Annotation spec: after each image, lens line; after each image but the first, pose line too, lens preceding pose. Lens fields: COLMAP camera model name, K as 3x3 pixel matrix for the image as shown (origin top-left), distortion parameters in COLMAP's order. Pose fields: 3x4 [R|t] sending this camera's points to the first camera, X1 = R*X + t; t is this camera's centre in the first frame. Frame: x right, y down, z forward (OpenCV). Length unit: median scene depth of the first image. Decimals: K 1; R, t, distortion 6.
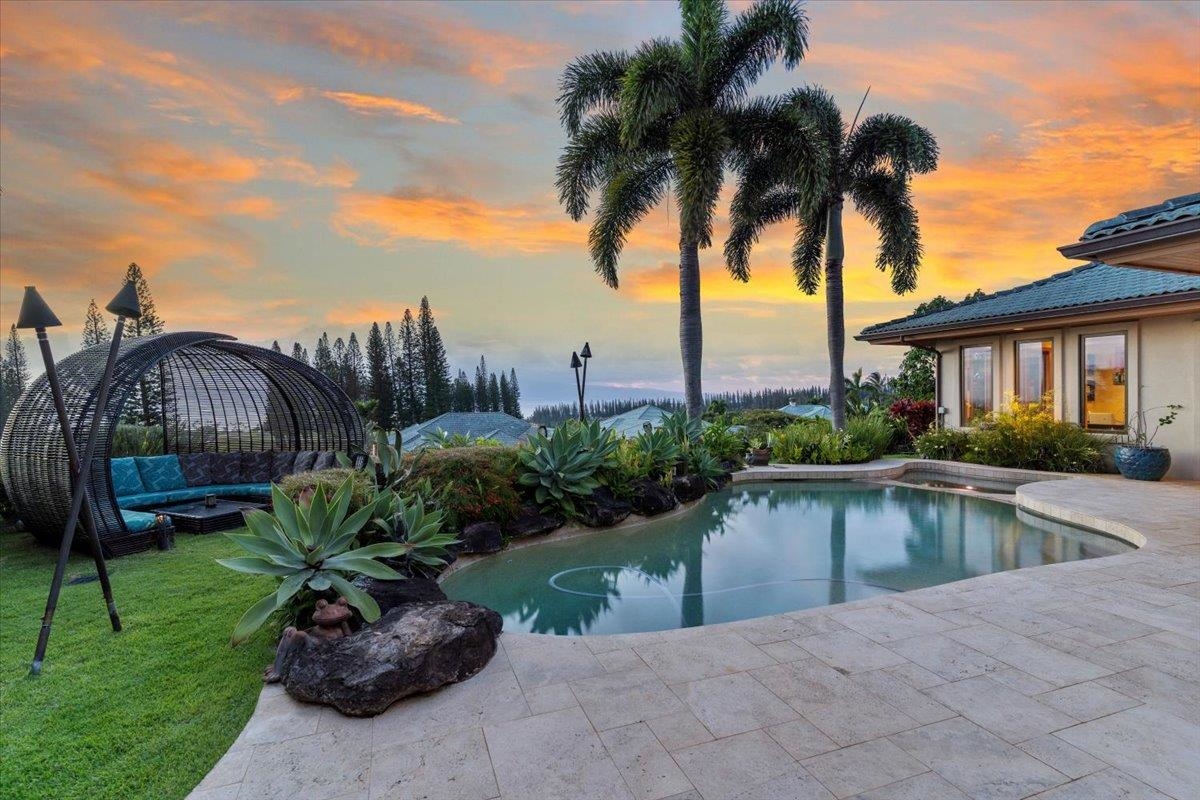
lens RADIAL K [[569.9, 0, 600.1], [0, 569.9, 403.8], [0, 0, 1]] dist [0.003457, -0.001713]
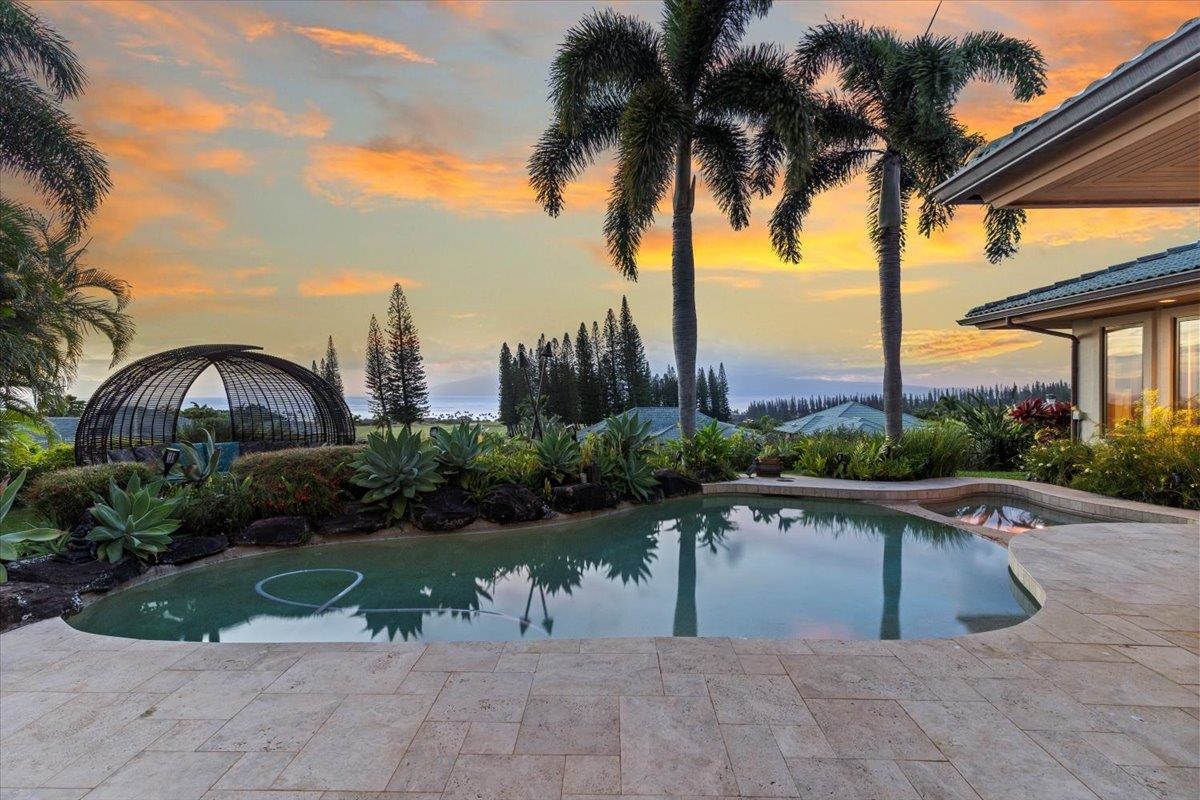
lens RADIAL K [[569.9, 0, 600.4], [0, 569.9, 402.4], [0, 0, 1]] dist [0.003457, -0.001713]
pose [[0.932001, 0.007831, -0.362372, 0.321112], [-0.005370, 0.999955, 0.007798, -0.008568], [0.362417, -0.005322, 0.932001, 0.093731]]
